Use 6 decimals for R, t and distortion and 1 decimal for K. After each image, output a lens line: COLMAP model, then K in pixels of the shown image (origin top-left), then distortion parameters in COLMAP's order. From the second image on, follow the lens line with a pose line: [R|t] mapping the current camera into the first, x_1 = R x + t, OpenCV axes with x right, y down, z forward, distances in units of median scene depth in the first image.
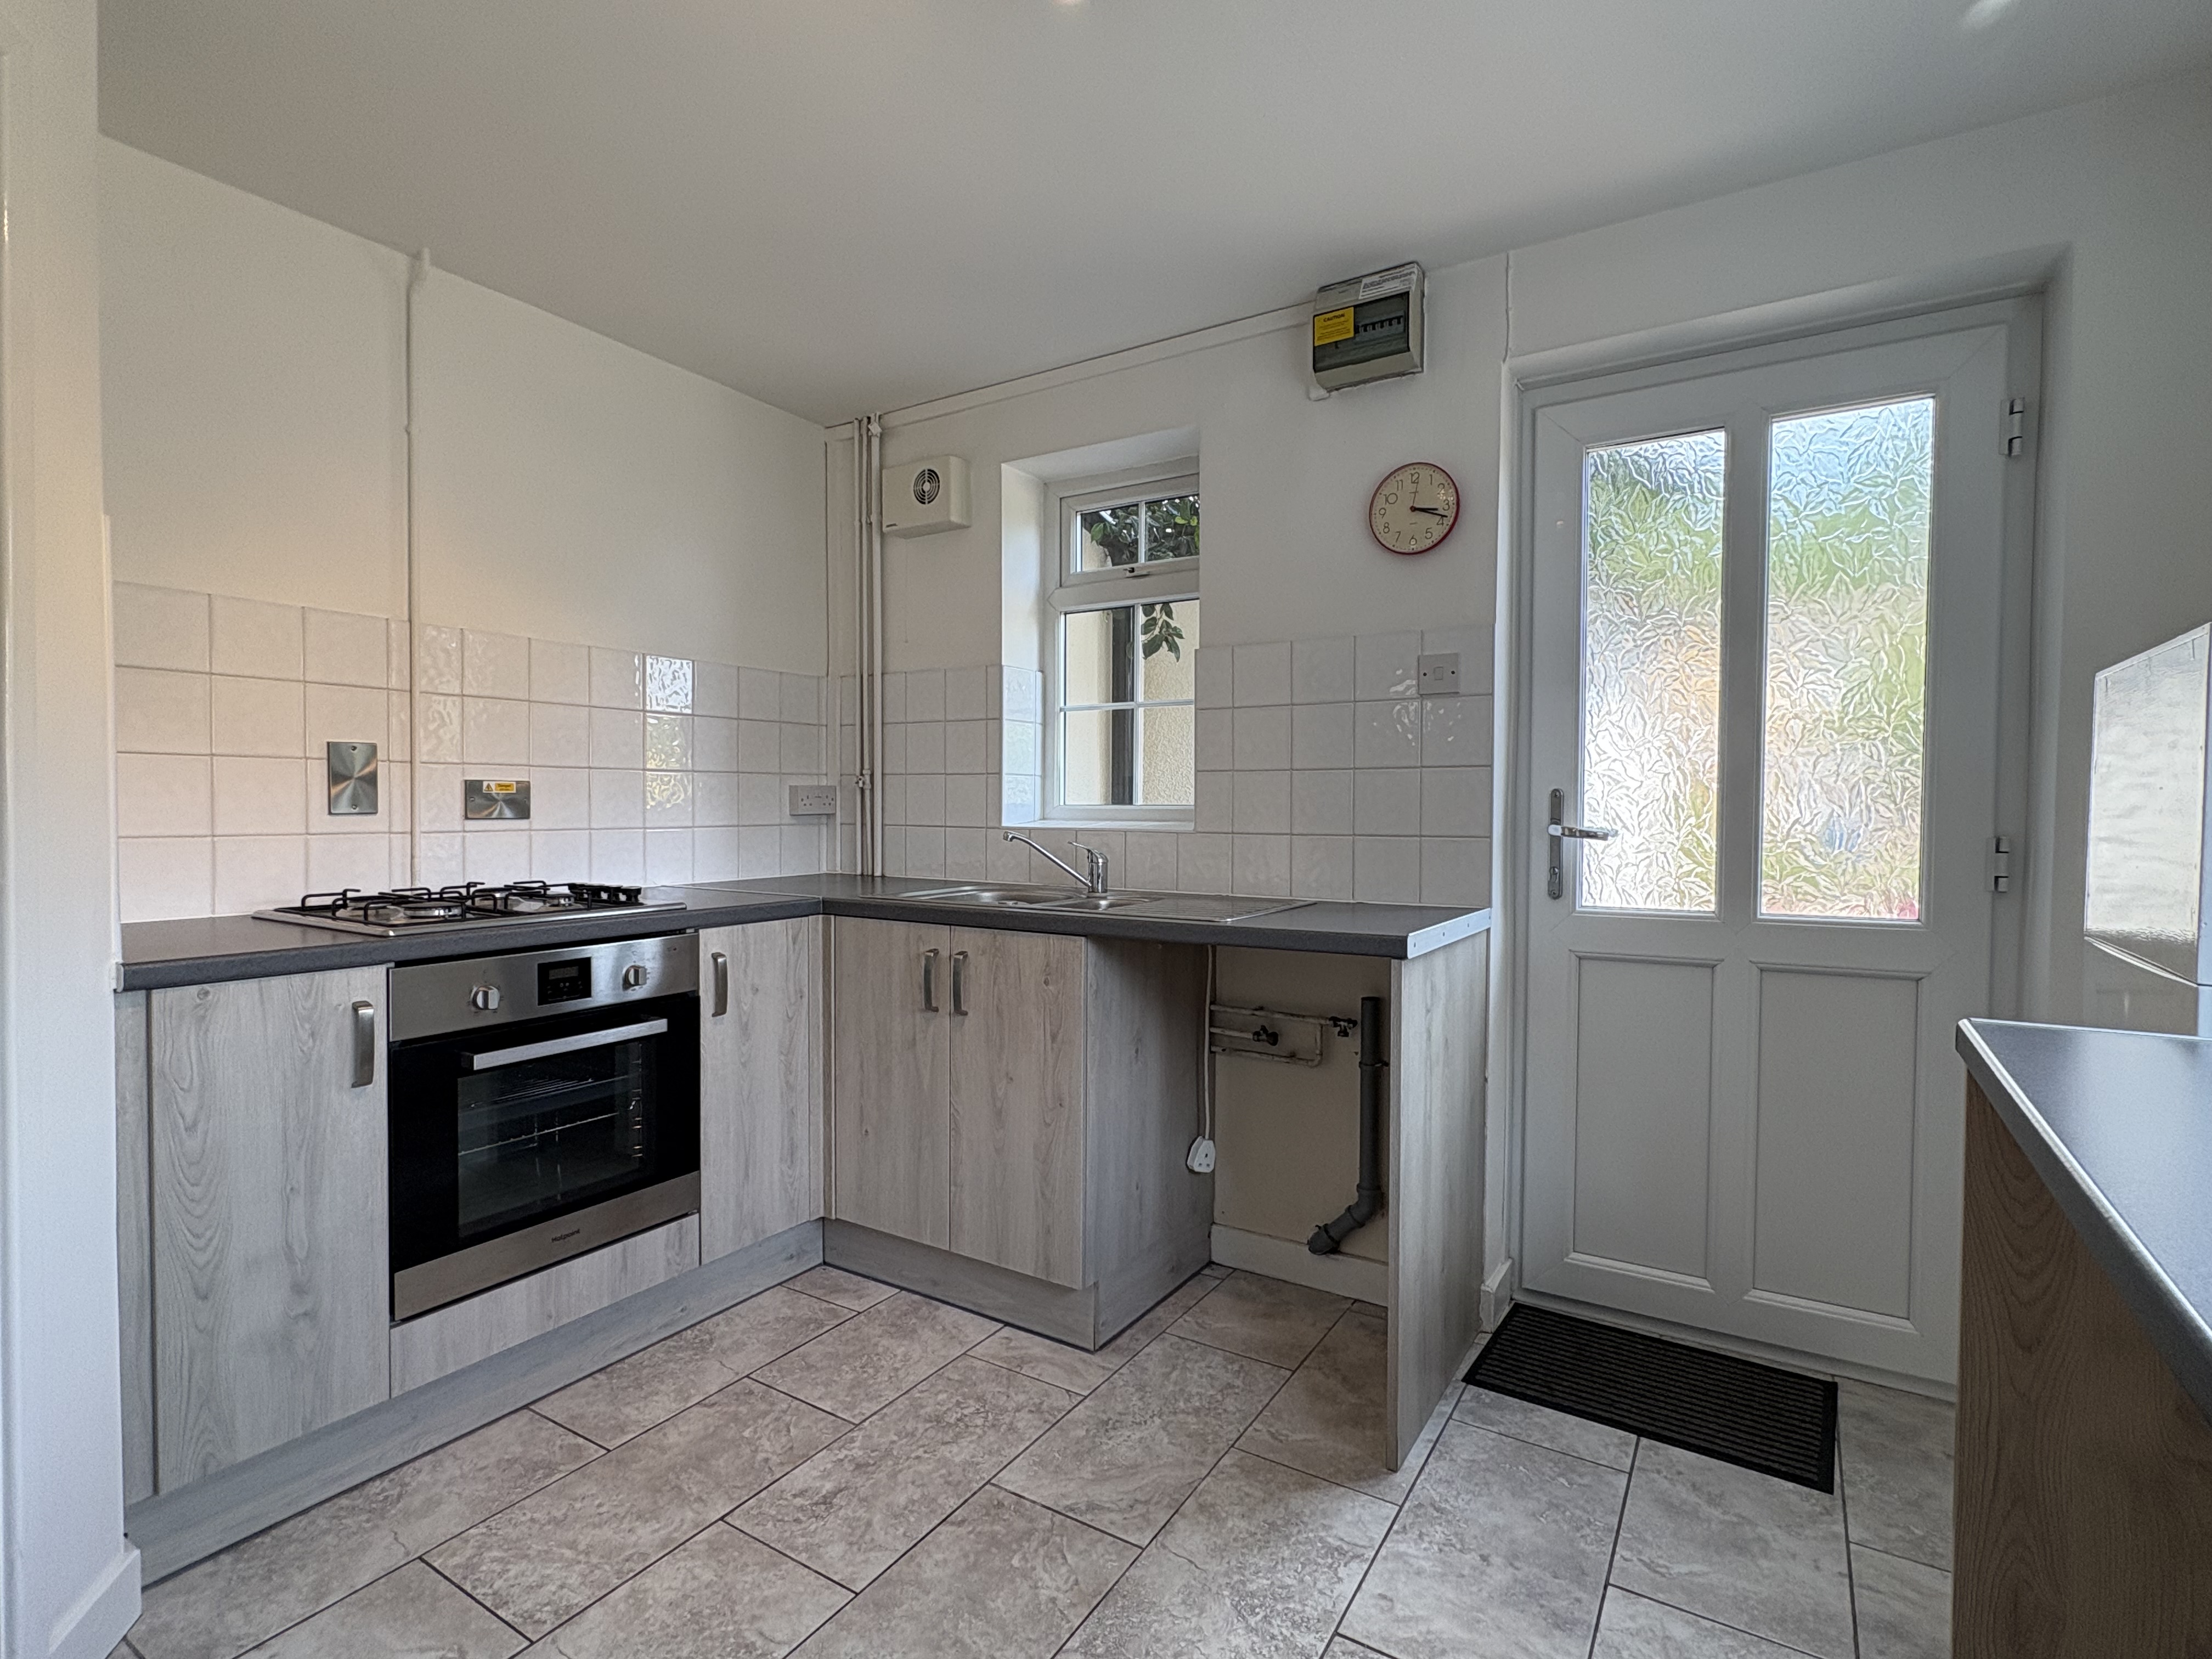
lens RADIAL K [[1083.8, 0, 1101.7], [0, 1083.8, 831.8], [0, 0, 1]] dist [-0.005338, 0.003037]
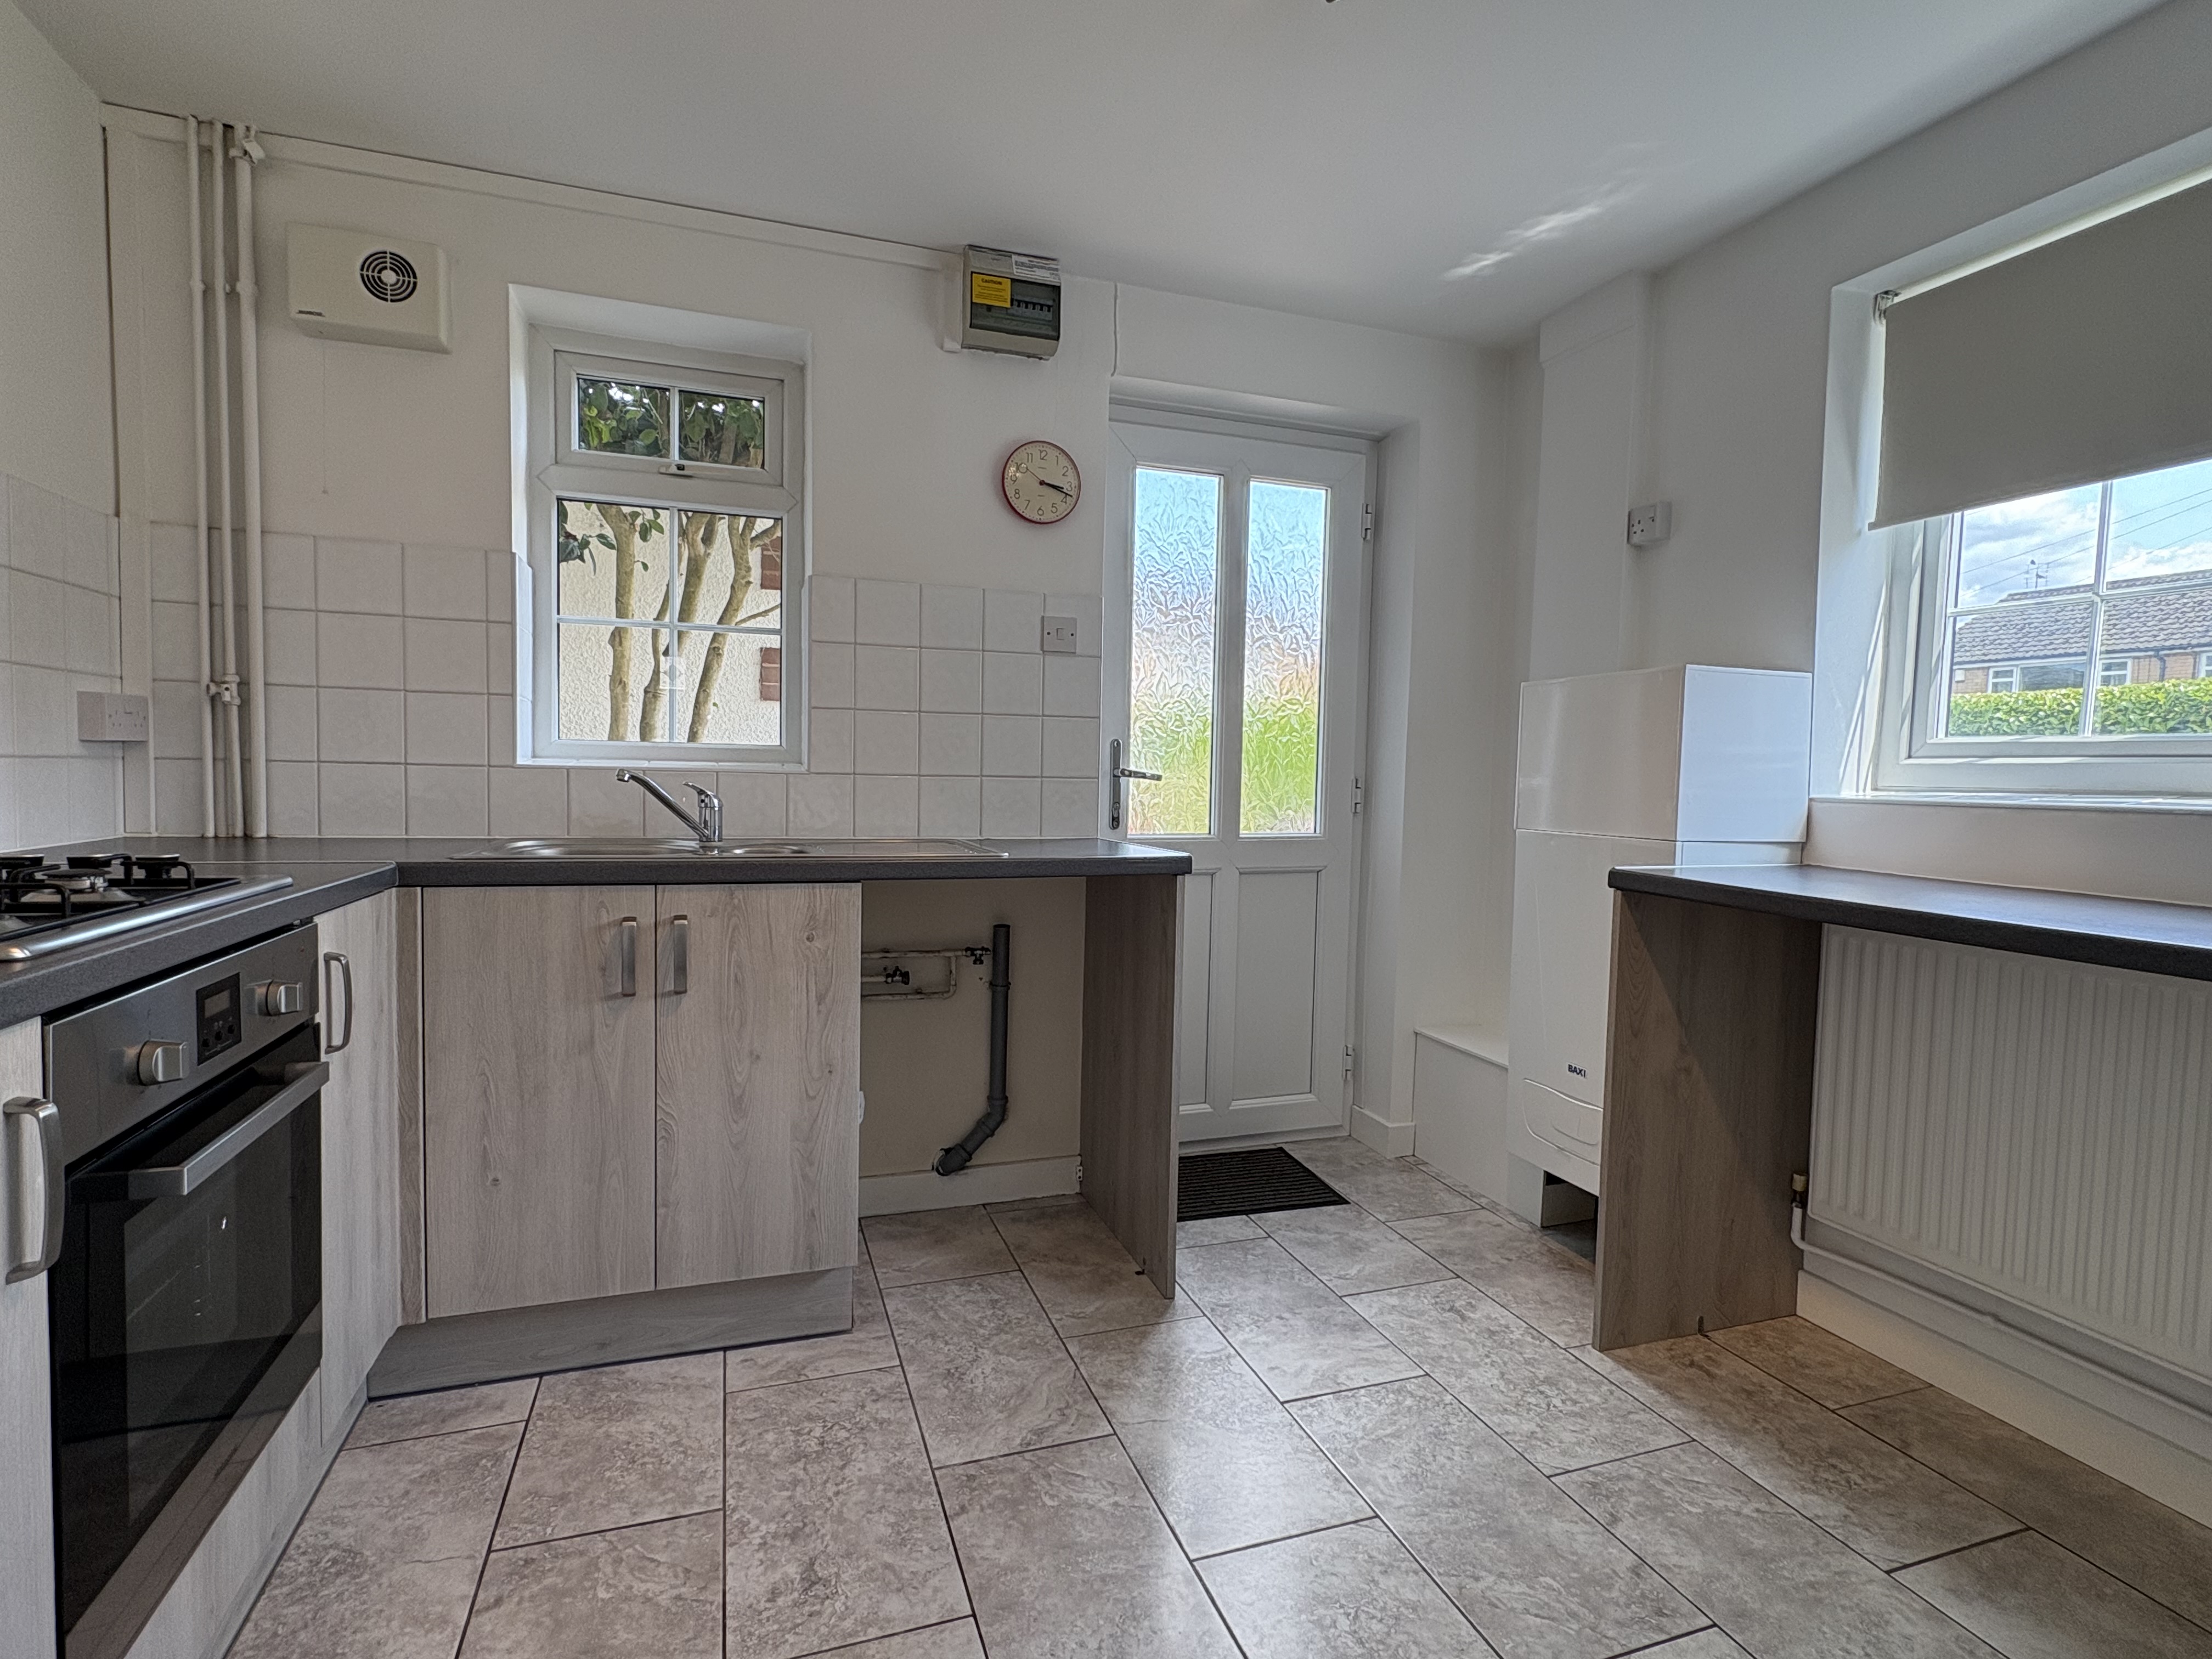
lens RADIAL K [[1083.8, 0, 1105.5], [0, 1083.8, 829.9], [0, 0, 1]] dist [-0.005338, 0.003037]
pose [[0.619583, -0.031012, 0.784319, -0.565563], [0.001910, 0.999276, 0.038002, 0.016761], [-0.784929, -0.022048, 0.619193, 0.255077]]
